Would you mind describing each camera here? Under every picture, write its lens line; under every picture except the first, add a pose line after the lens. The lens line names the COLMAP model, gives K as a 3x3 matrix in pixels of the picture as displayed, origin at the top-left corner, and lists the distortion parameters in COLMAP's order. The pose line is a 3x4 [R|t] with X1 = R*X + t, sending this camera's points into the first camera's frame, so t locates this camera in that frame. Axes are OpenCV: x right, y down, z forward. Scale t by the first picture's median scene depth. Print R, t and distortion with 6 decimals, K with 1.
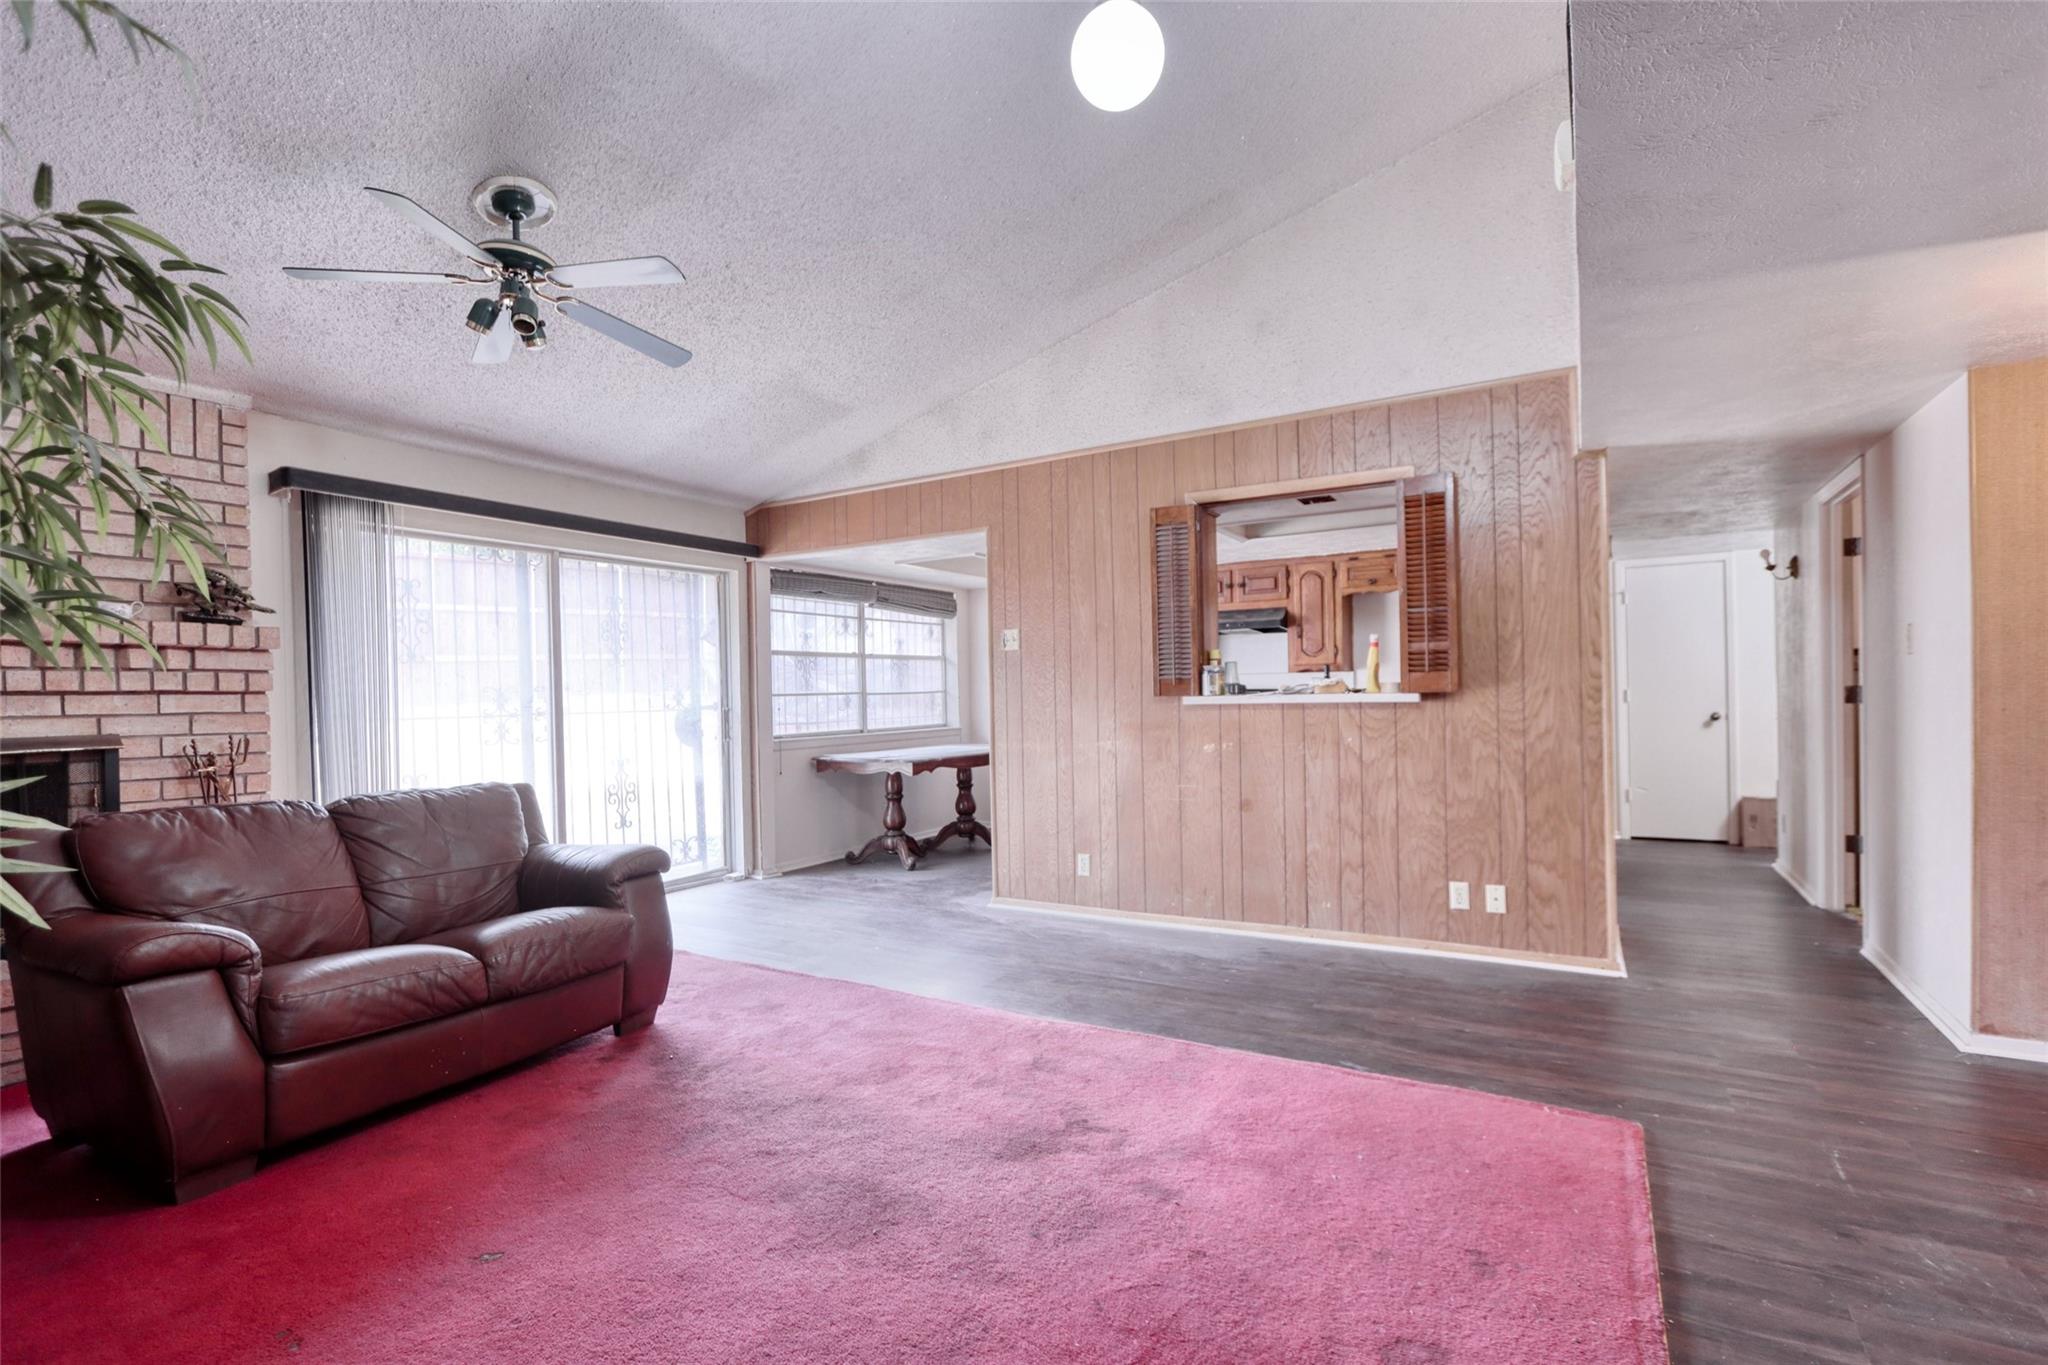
lens RADIAL K [[944.9, 0, 1022.6], [0, 944.9, 698.1], [0, 0, 1]] dist [-0.014486, 0.000076]
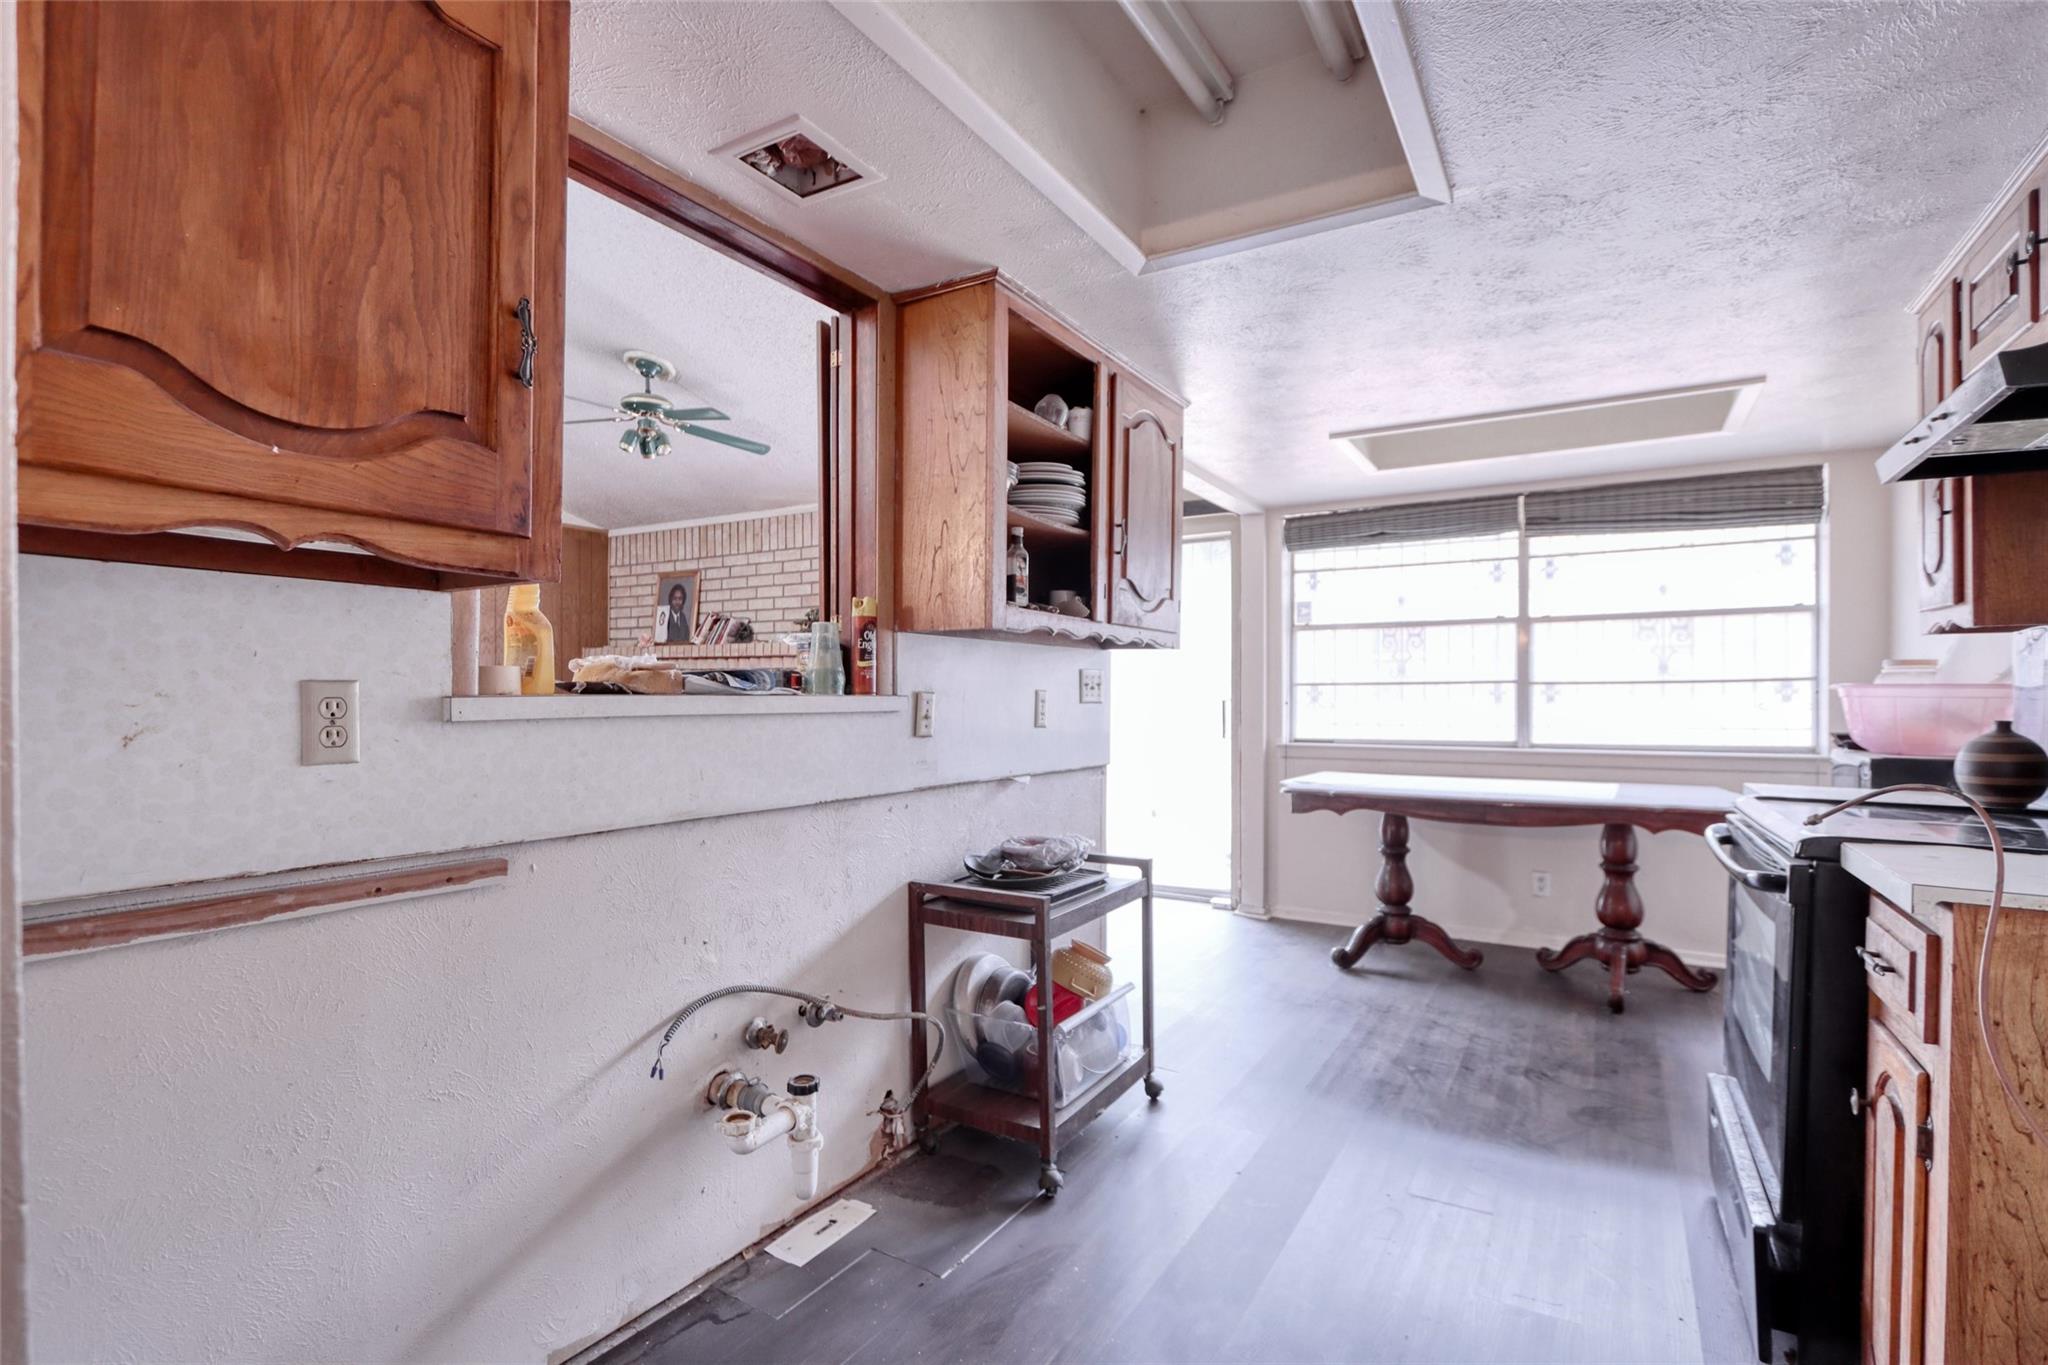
lens RADIAL K [[967.6, 0, 1024.0], [0, 967.6, 682.5], [0, 0, 1]] dist [-0.000609, -0.000030]
pose [[0.001804, 0.011082, -0.999937, 0.449623], [-0.005717, 0.999922, 0.011071, -0.010028], [0.999982, 0.005696, 0.001867, 0.687524]]
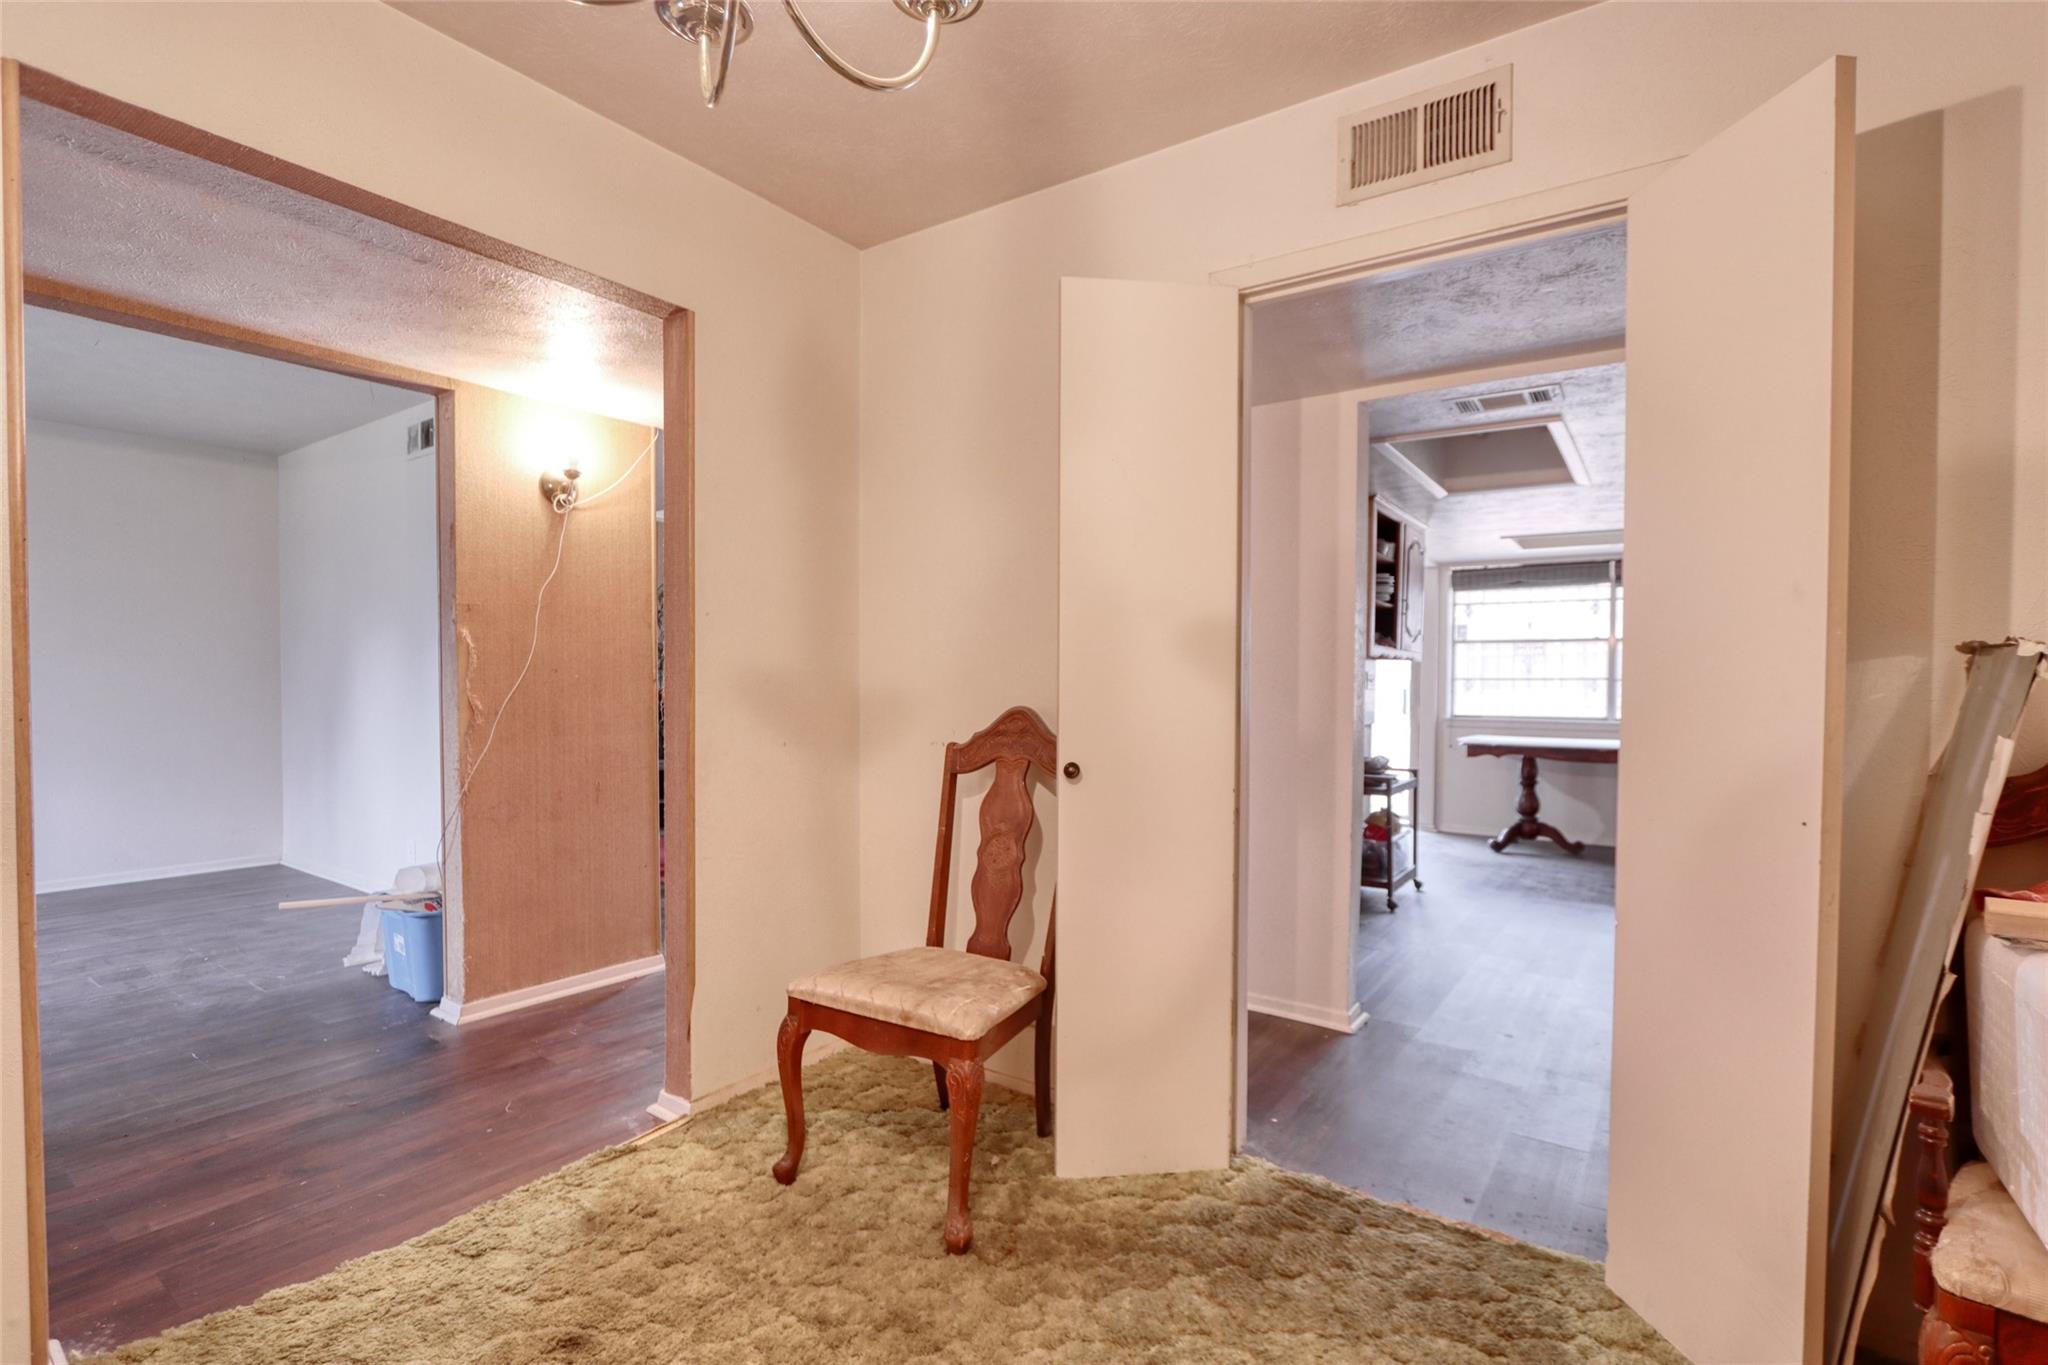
lens RADIAL K [[944.9, 0, 1022.6], [0, 944.9, 698.1], [0, 0, 1]] dist [-0.014486, 0.000076]
pose [[-0.074681, 0.035995, -0.996558, 0.814401], [-0.006116, 0.999313, 0.036553, -0.016216], [0.997189, 0.008825, -0.074409, 0.489838]]
